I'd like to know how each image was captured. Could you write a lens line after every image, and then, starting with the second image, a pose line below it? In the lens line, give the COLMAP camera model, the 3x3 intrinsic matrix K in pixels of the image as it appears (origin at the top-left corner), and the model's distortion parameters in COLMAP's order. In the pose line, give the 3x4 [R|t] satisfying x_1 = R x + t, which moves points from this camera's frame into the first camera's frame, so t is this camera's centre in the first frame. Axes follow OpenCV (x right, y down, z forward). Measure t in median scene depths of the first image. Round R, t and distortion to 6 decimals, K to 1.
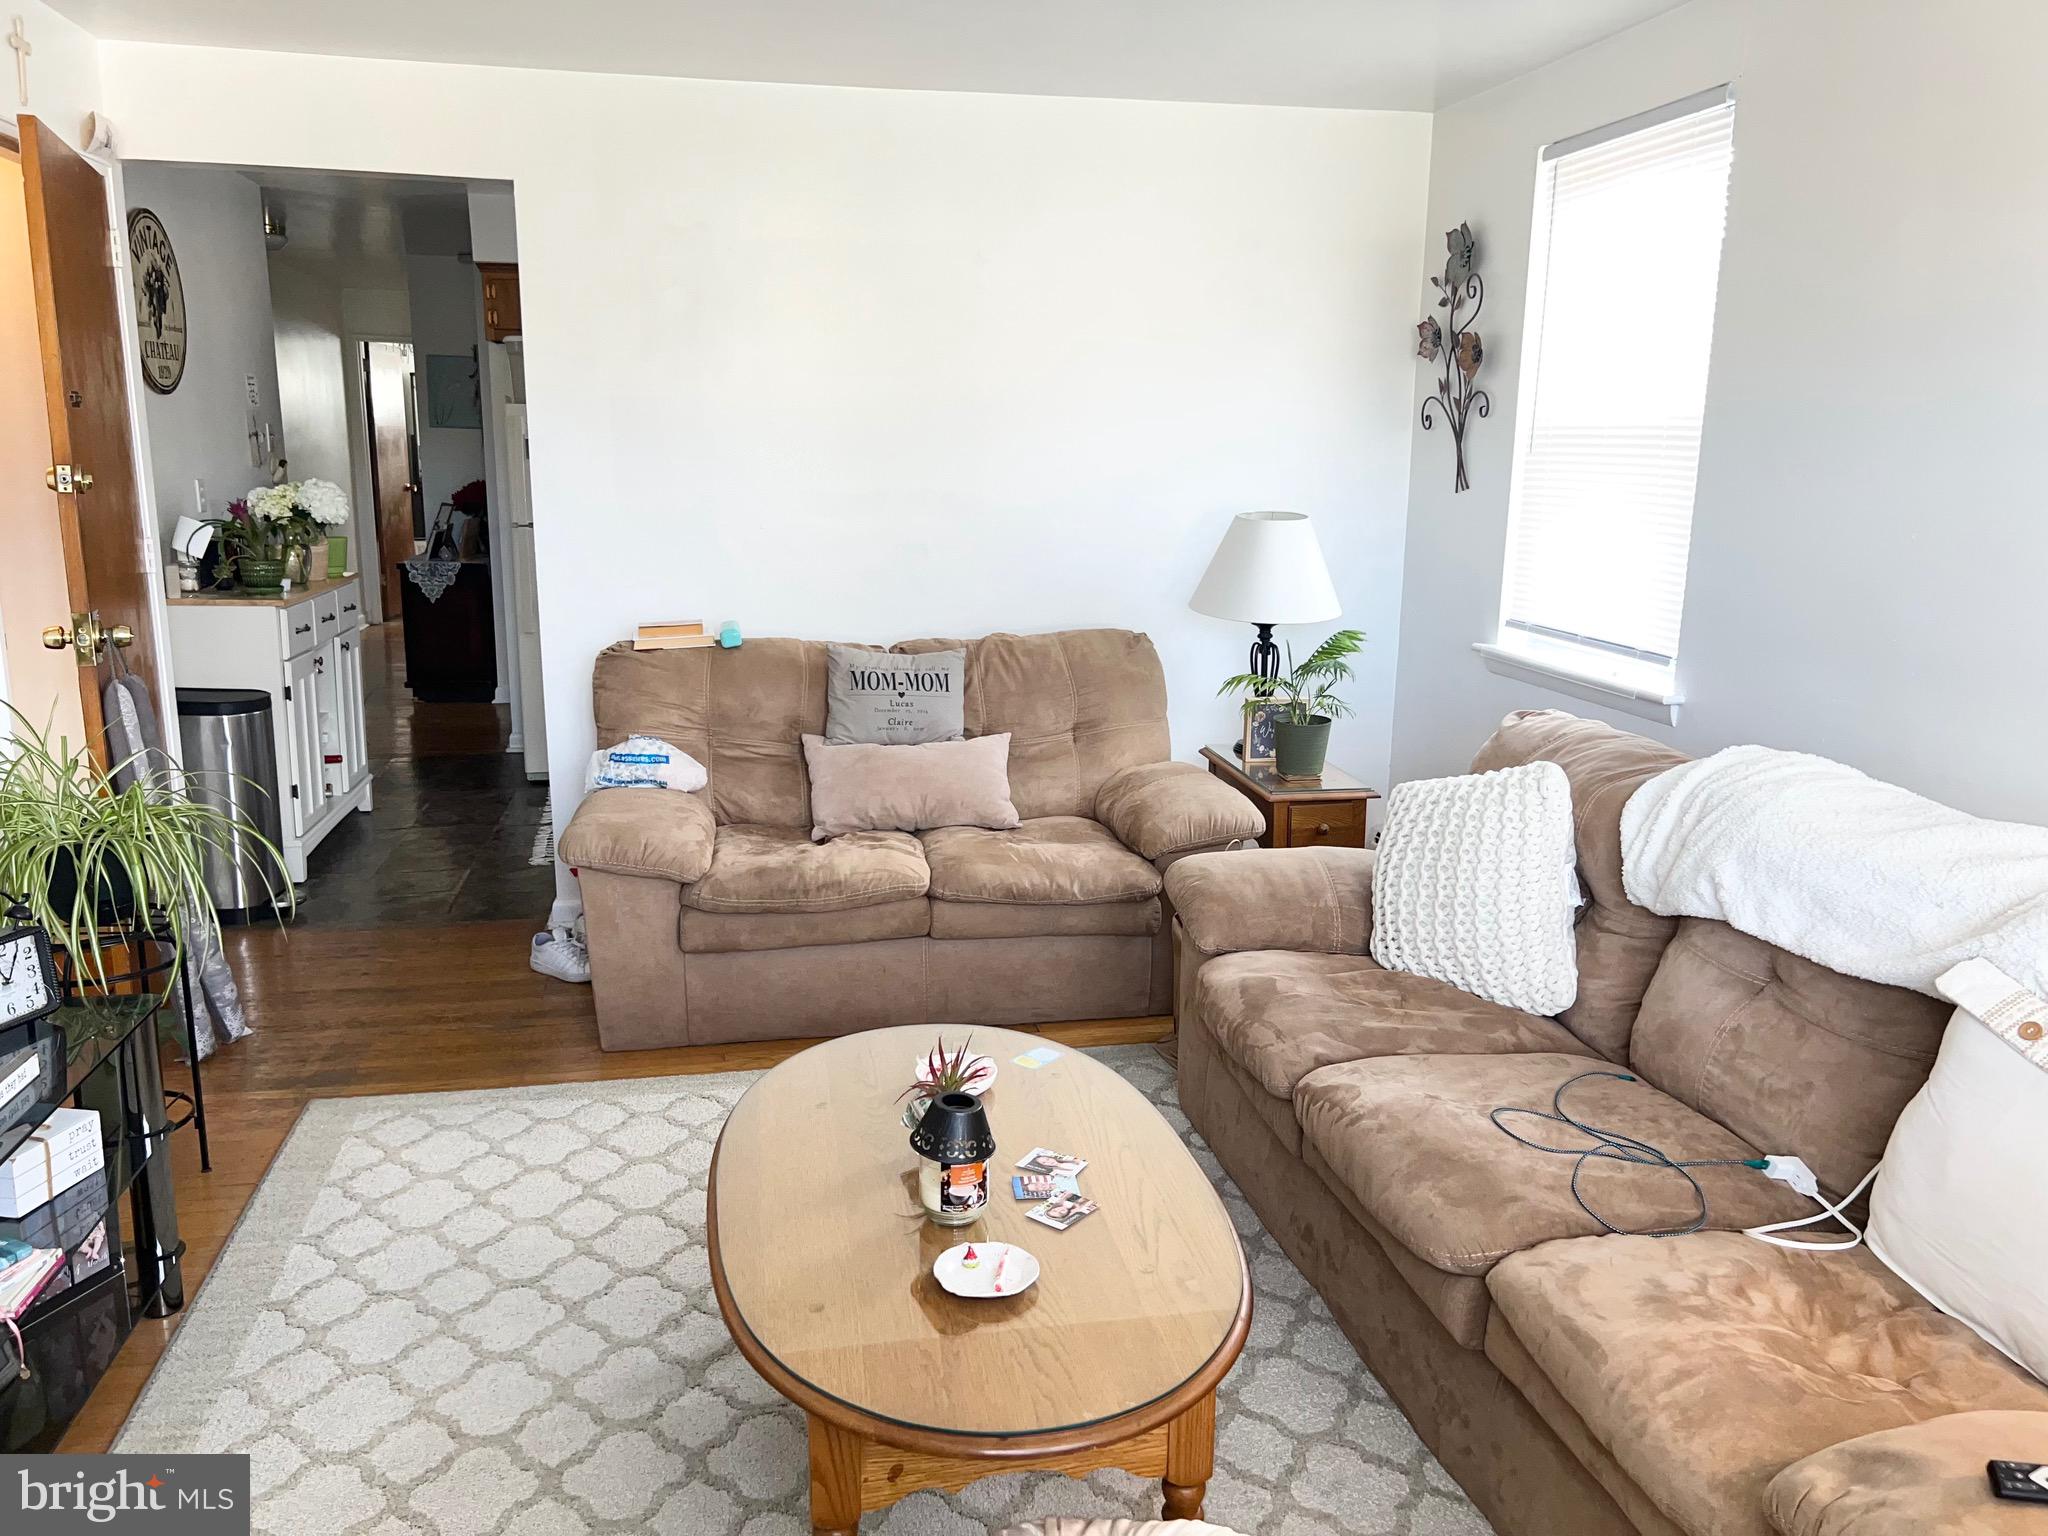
lens RADIAL K [[1549.4, 0, 1068.3], [0, 1549.4, 752.1], [0, 0, 1]] dist [0.059277, -0.065849]
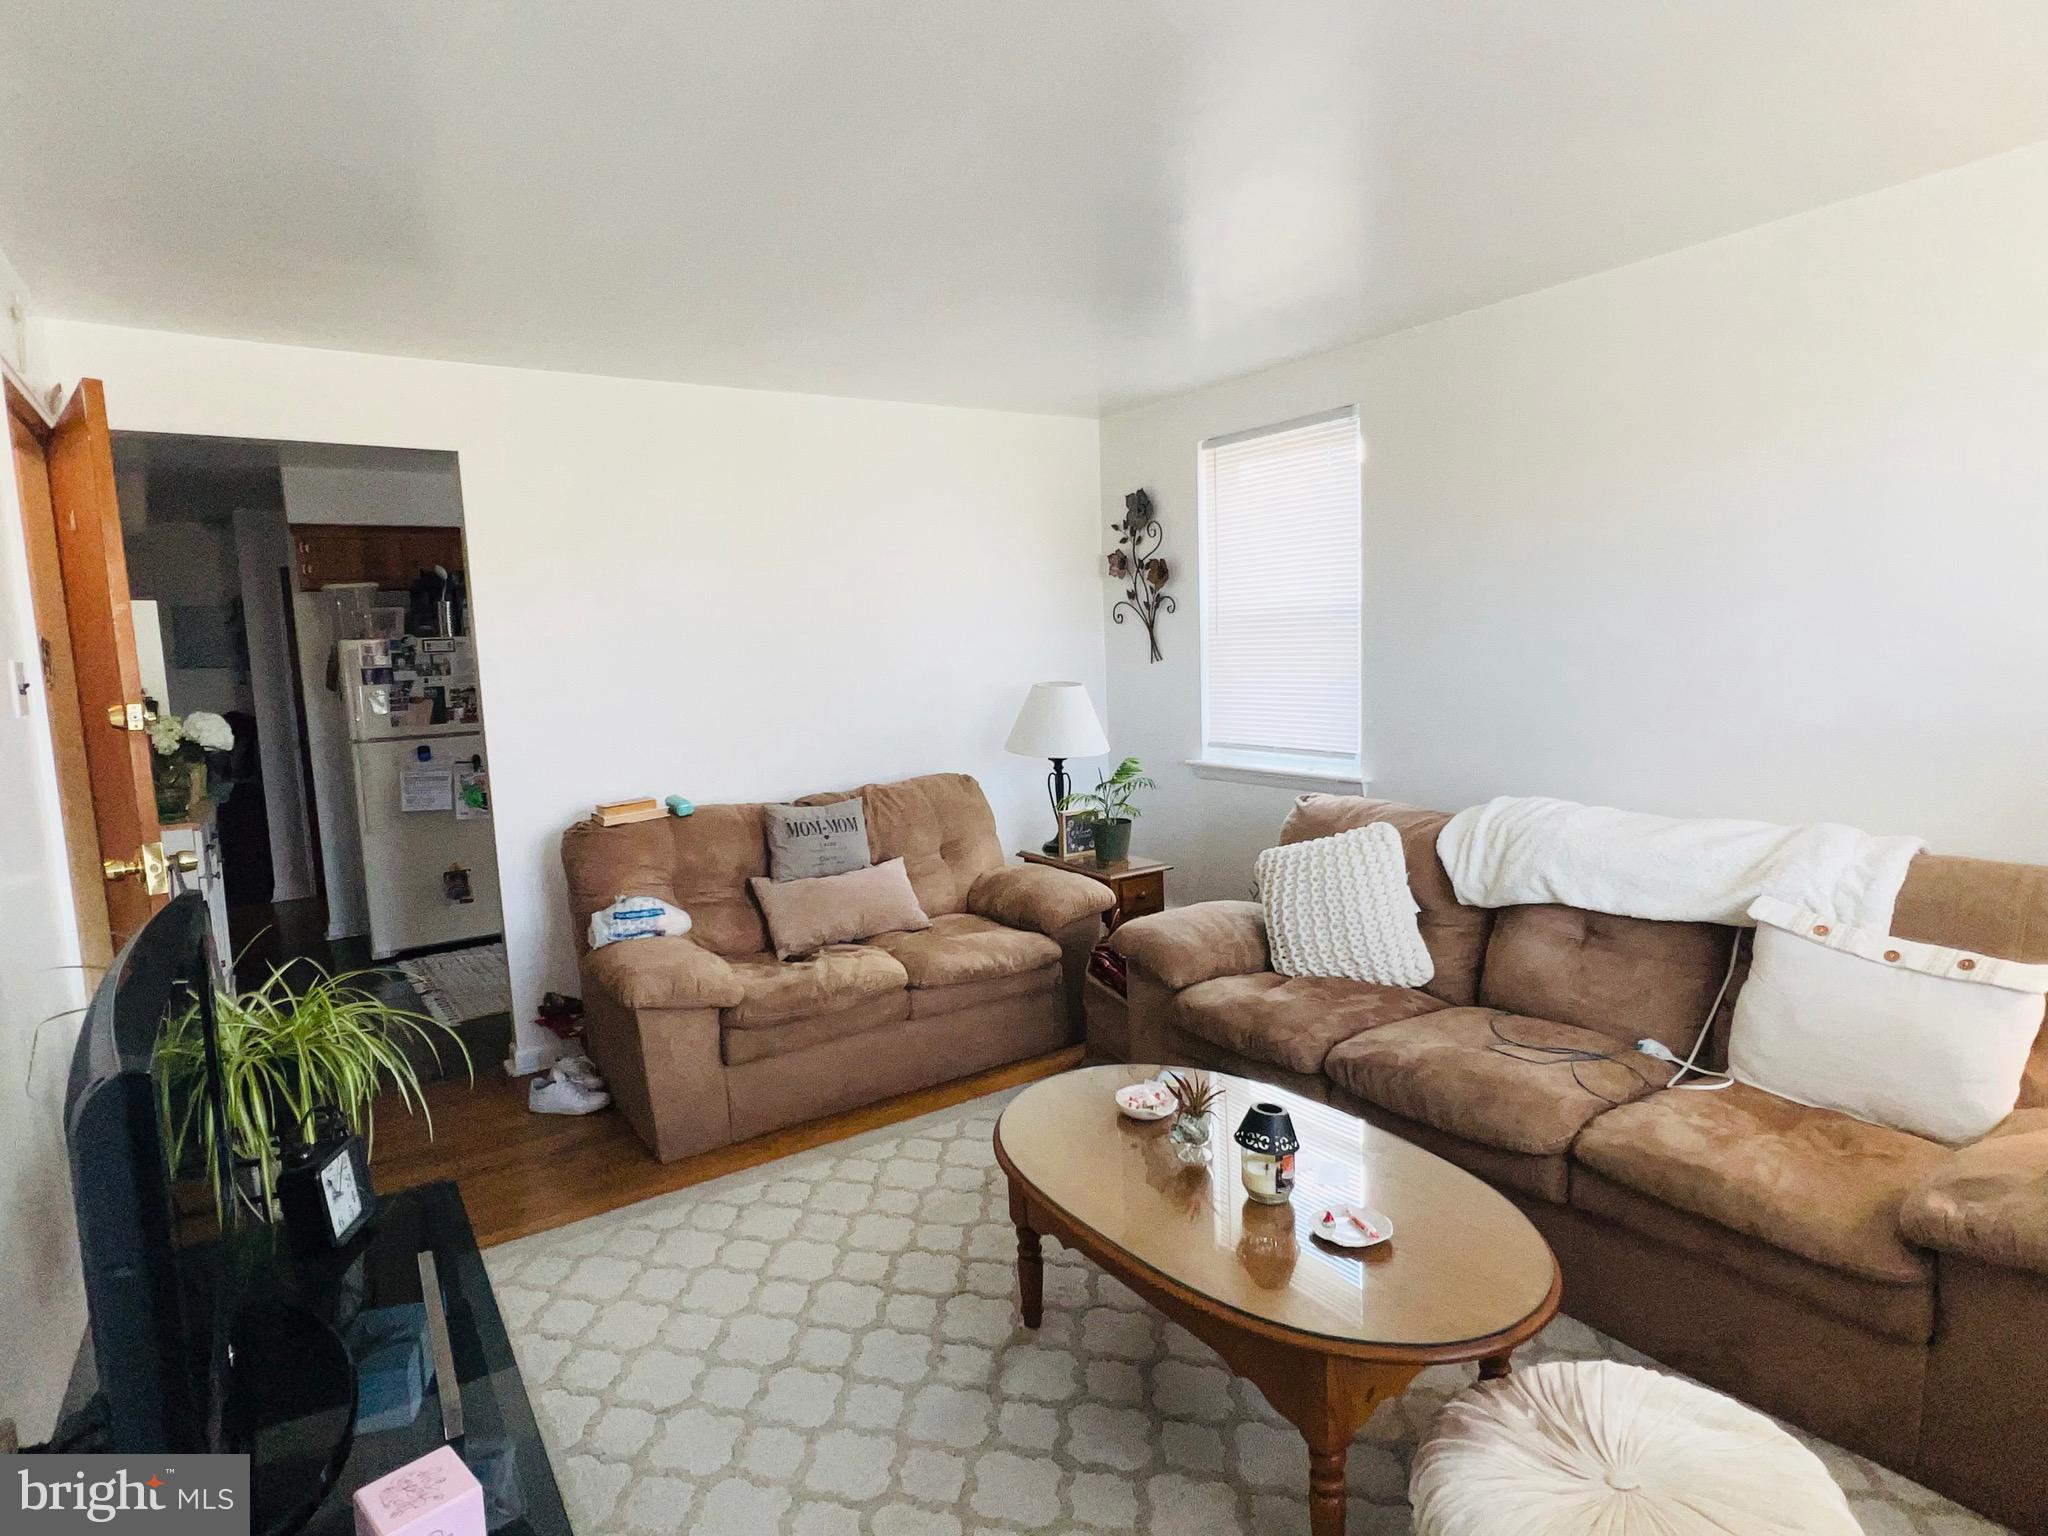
lens RADIAL K [[1096.5, 0, 1019.9], [0, 1096.5, 755.9], [0, 0, 1]] dist [-0.006899, 0.004079]
pose [[0.920544, -0.087347, 0.380748, -0.319308], [0.125065, 0.989278, -0.075423, -0.016096], [-0.370077, 0.117049, 0.921598, 0.095753]]
